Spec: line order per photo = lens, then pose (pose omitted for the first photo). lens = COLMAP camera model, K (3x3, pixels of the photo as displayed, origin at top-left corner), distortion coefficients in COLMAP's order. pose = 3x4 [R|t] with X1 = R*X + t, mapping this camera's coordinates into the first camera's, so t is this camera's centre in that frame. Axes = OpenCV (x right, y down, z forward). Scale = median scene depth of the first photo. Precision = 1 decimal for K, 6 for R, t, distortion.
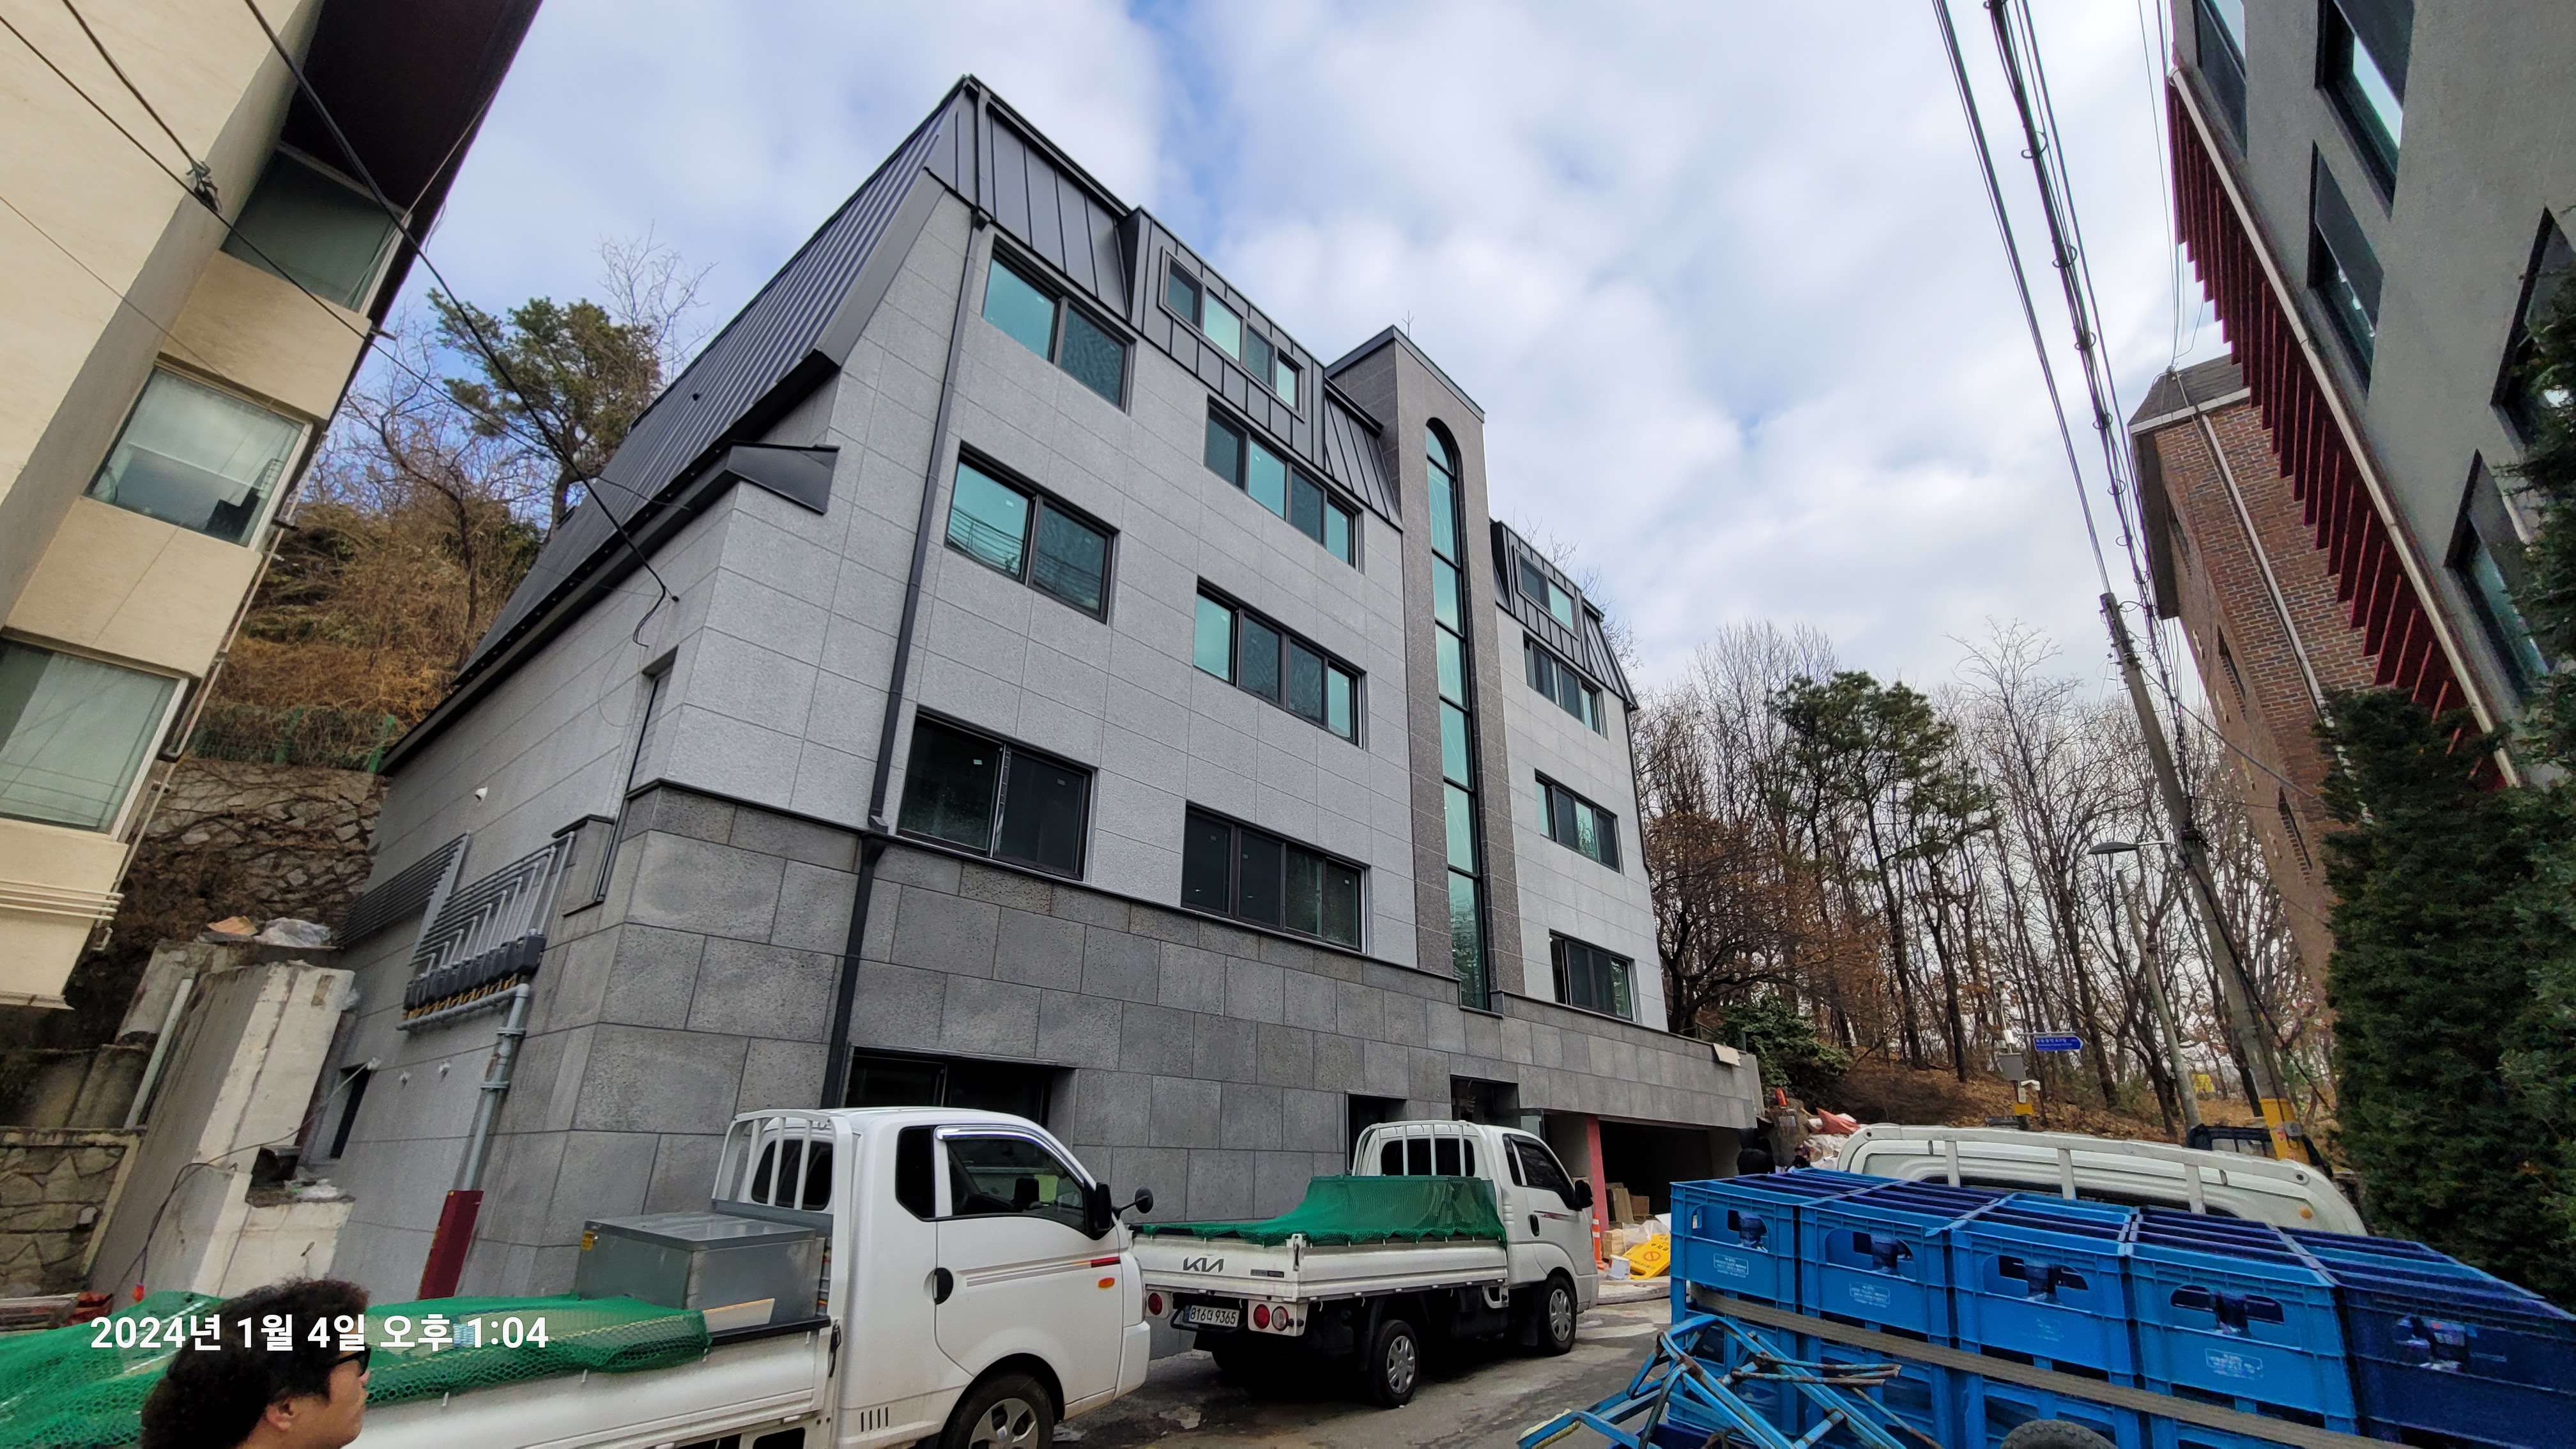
lens RADIAL K [[1043.8, 0, 1294.4], [0, 1043.8, 723.8], [0, 0, 1]] dist [-0.000024, 0.000004]
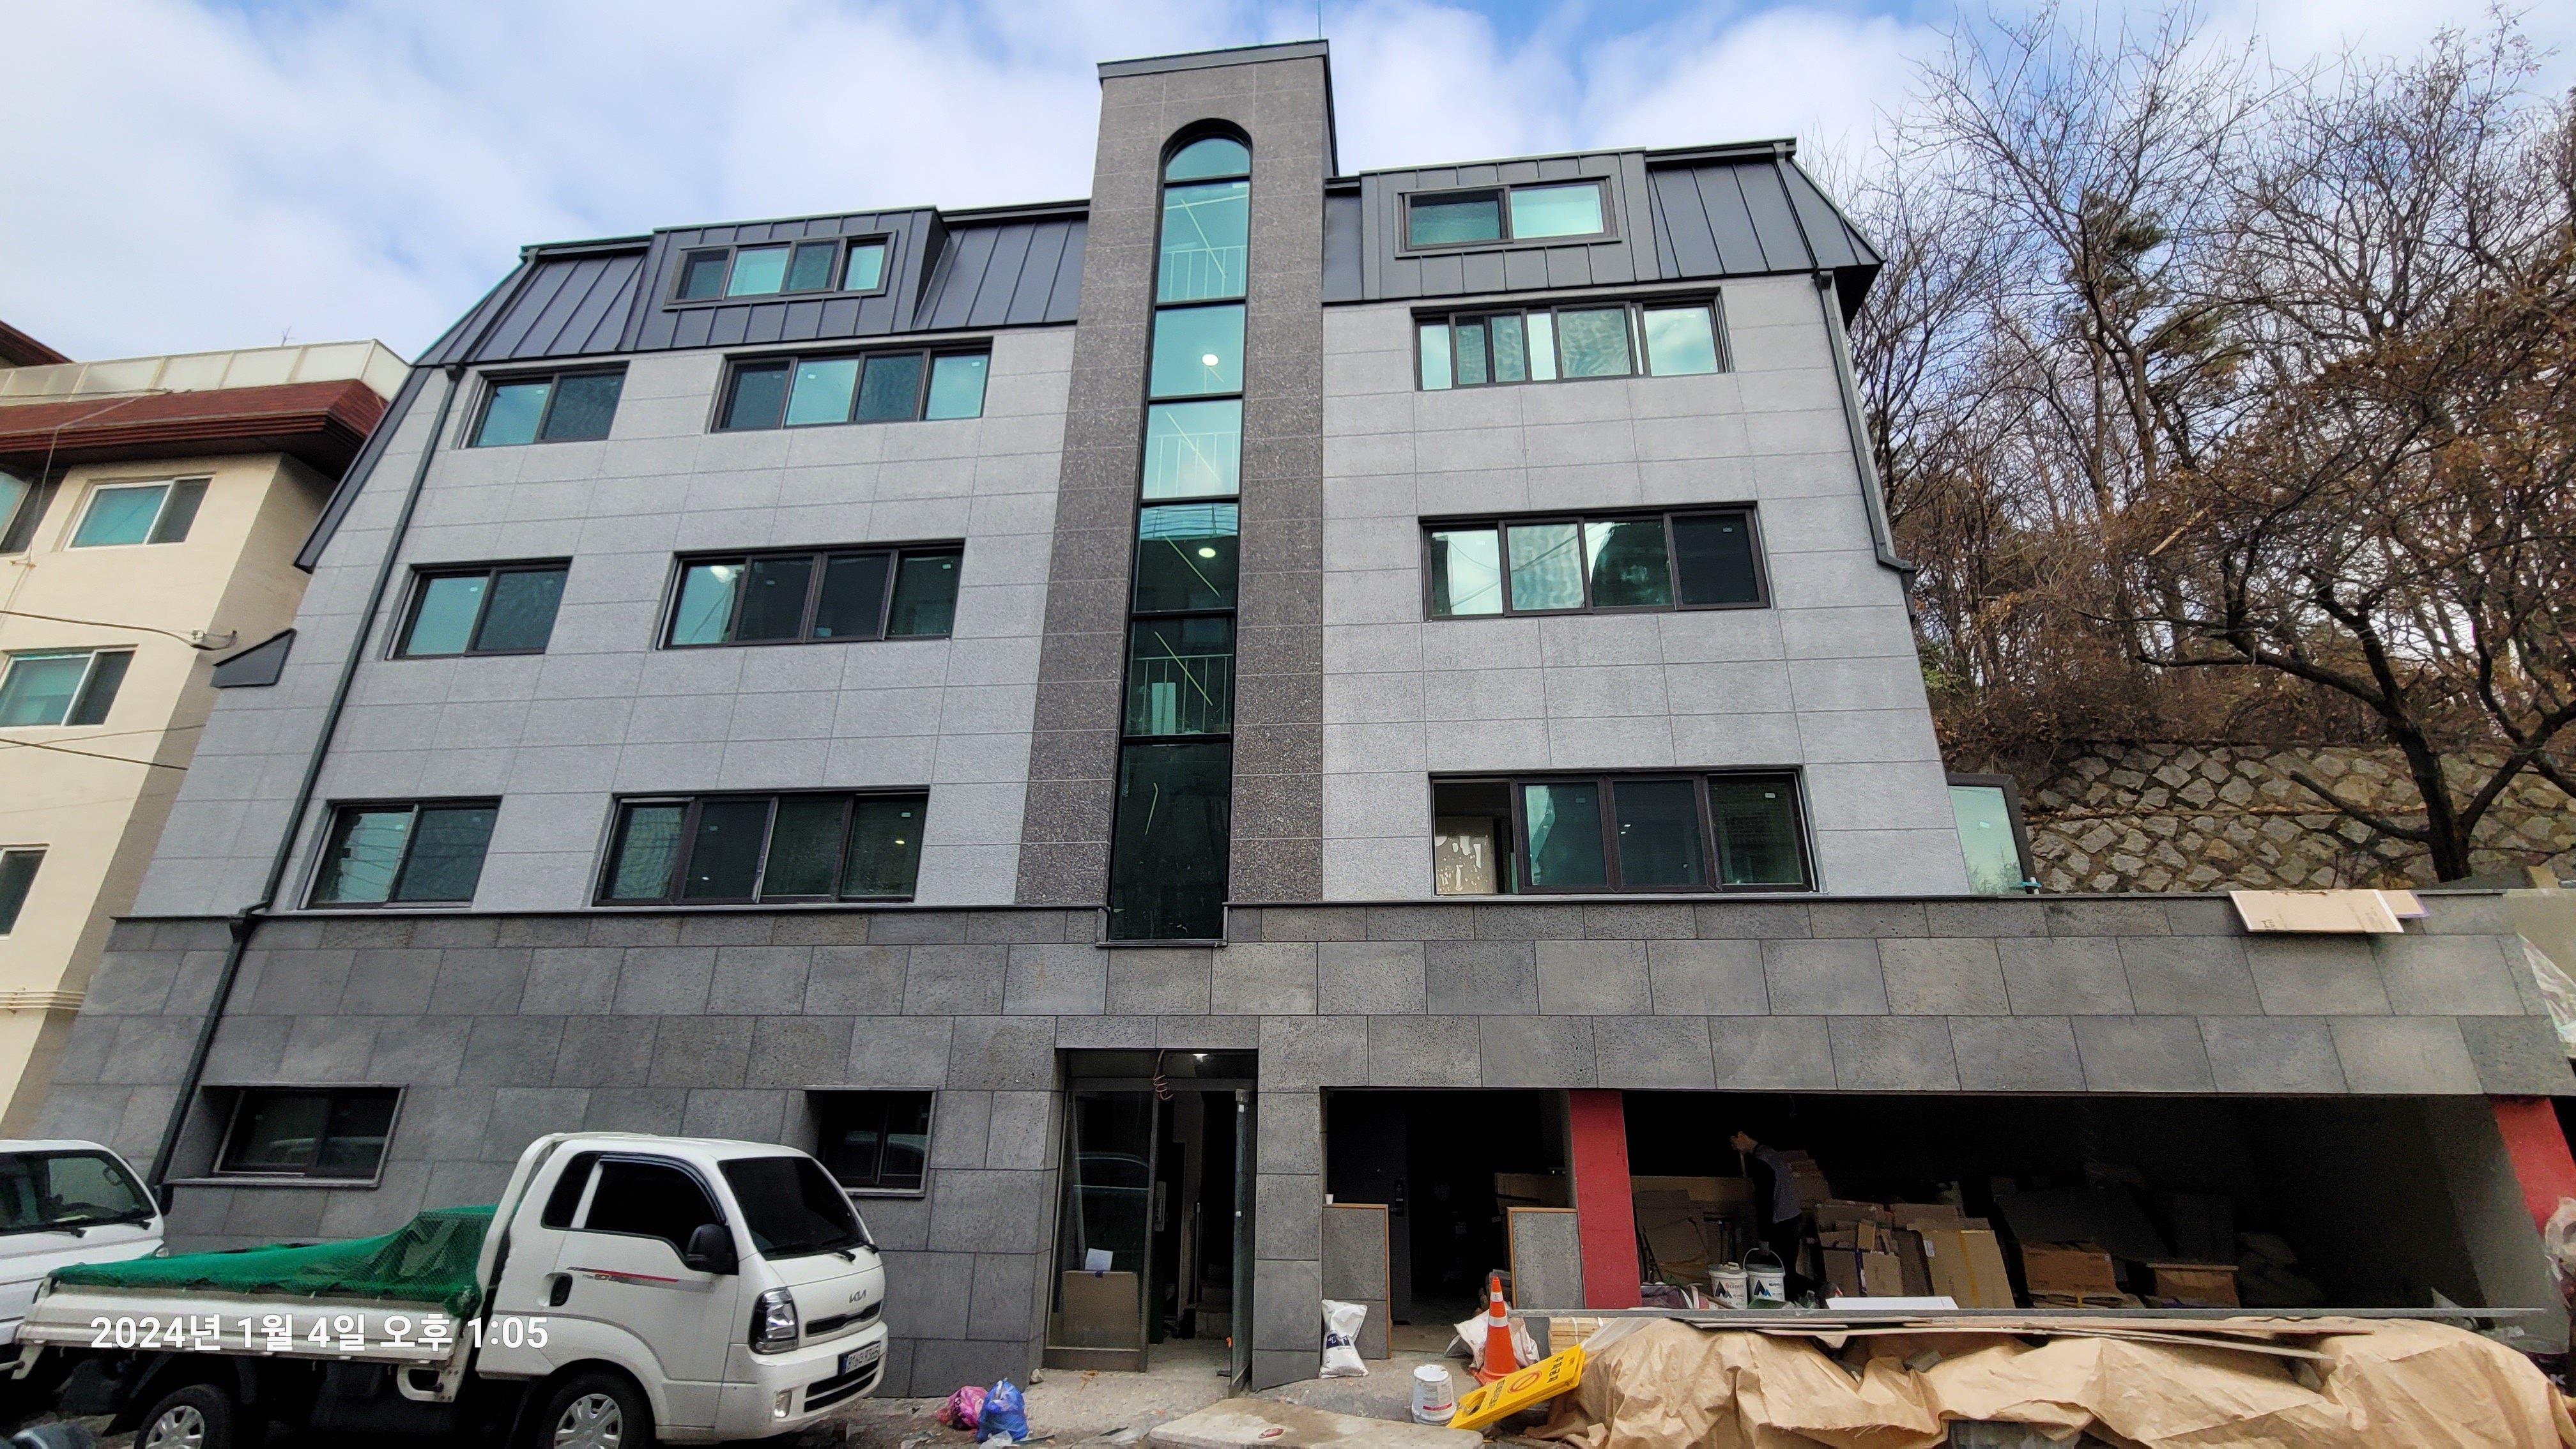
lens RADIAL K [[1043.8, 0, 1298.6], [0, 1043.8, 729.9], [0, 0, 1]] dist [-0.000024, 0.000004]
pose [[0.562405, -0.294388, -0.772681, 1.028723], [0.321540, 0.938790, -0.123637, 0.348489], [0.761782, -0.178914, 0.622638, 0.927743]]
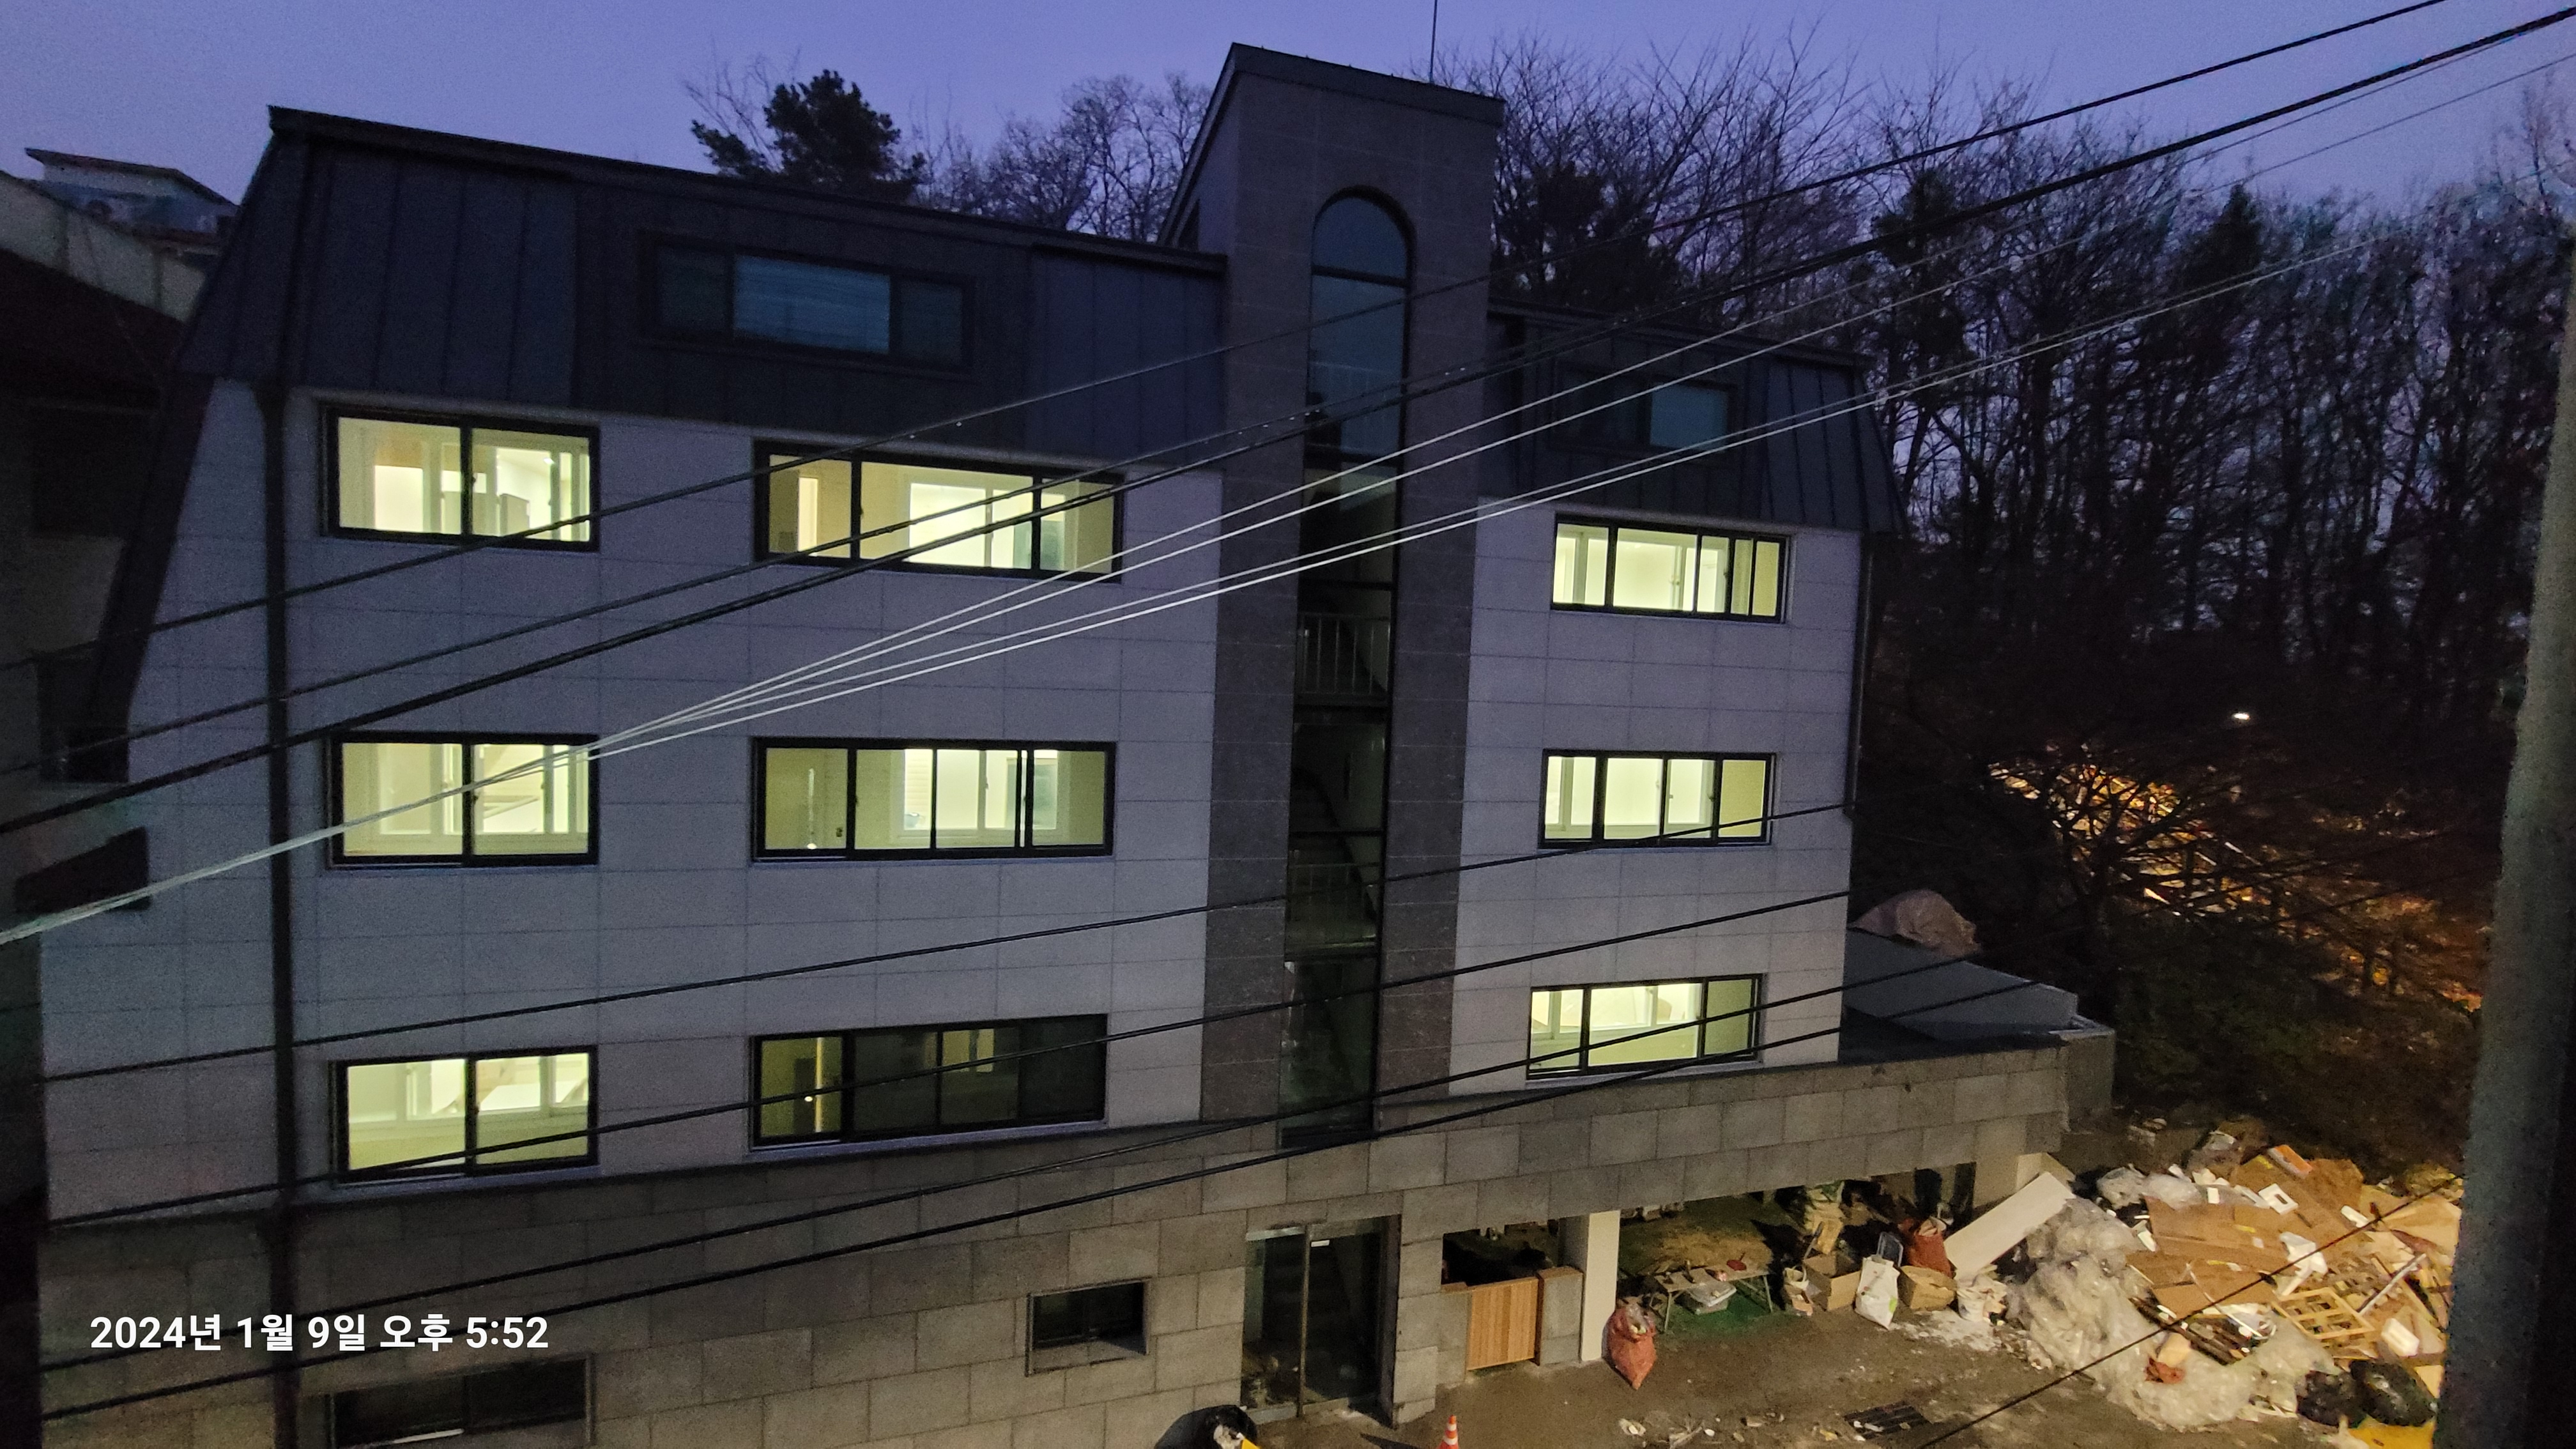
lens RADIAL K [[1043.8, 0, 1307.4], [0, 1043.8, 713.3], [0, 0, 1]] dist [-0.000024, 0.000004]
pose [[0.840716, 0.057809, -0.538382, 0.768068], [0.180956, 0.907123, 0.379976, -0.432497], [0.510345, -0.416876, 0.752172, 0.722681]]
